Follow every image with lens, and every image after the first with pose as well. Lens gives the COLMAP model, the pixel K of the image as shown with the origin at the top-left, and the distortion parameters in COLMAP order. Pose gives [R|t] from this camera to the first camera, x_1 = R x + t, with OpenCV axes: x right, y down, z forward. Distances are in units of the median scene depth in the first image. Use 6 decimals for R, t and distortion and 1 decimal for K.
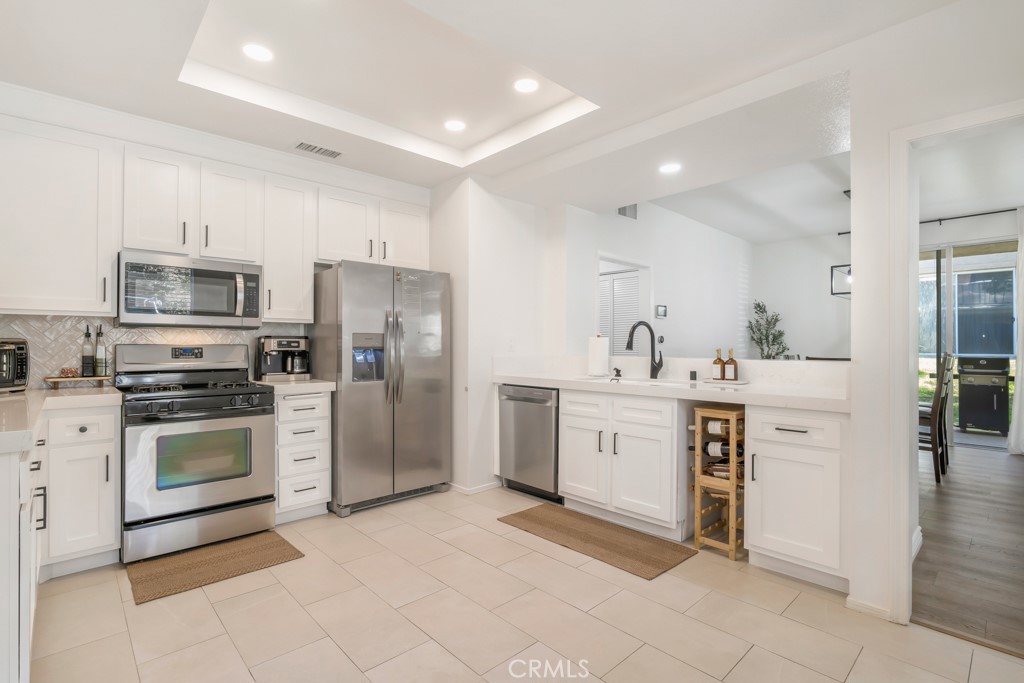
lens RADIAL K [[485.2, 0, 512.1], [0, 485.2, 342.0], [0, 0, 1]] dist [-0.003460, -0.000339]
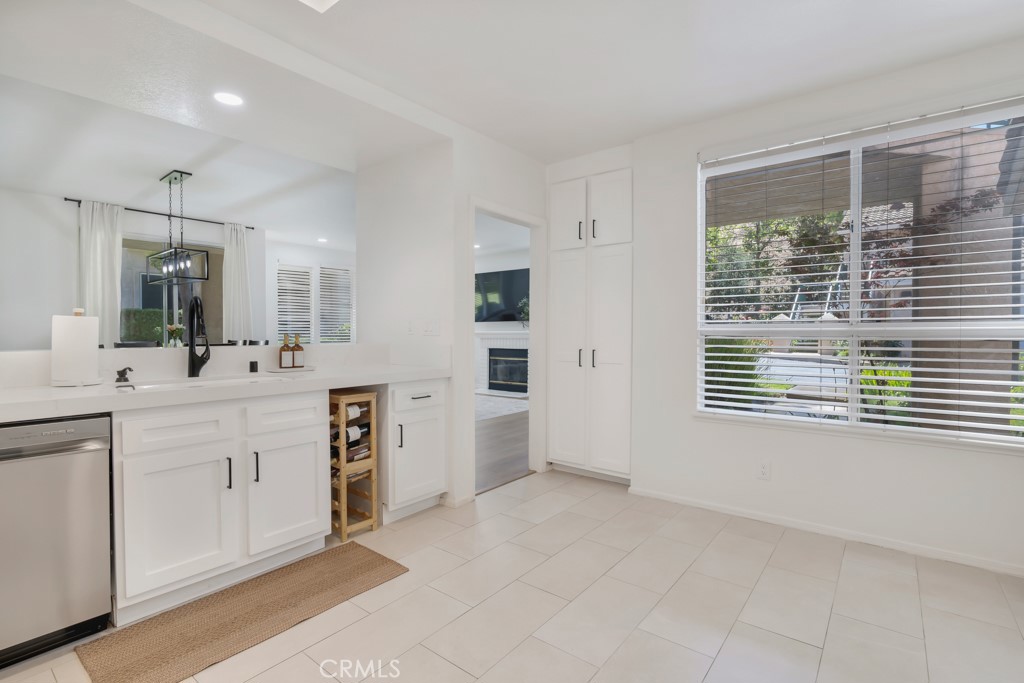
lens RADIAL K [[485.2, 0, 511.3], [0, 485.2, 340.4], [0, 0, 1]] dist [-0.003460, -0.000339]
pose [[-0.142007, -0.016800, 0.989723, -0.907467], [-0.006141, 0.999852, 0.016091, 0.012601], [-0.989847, -0.003793, -0.142089, 1.200355]]
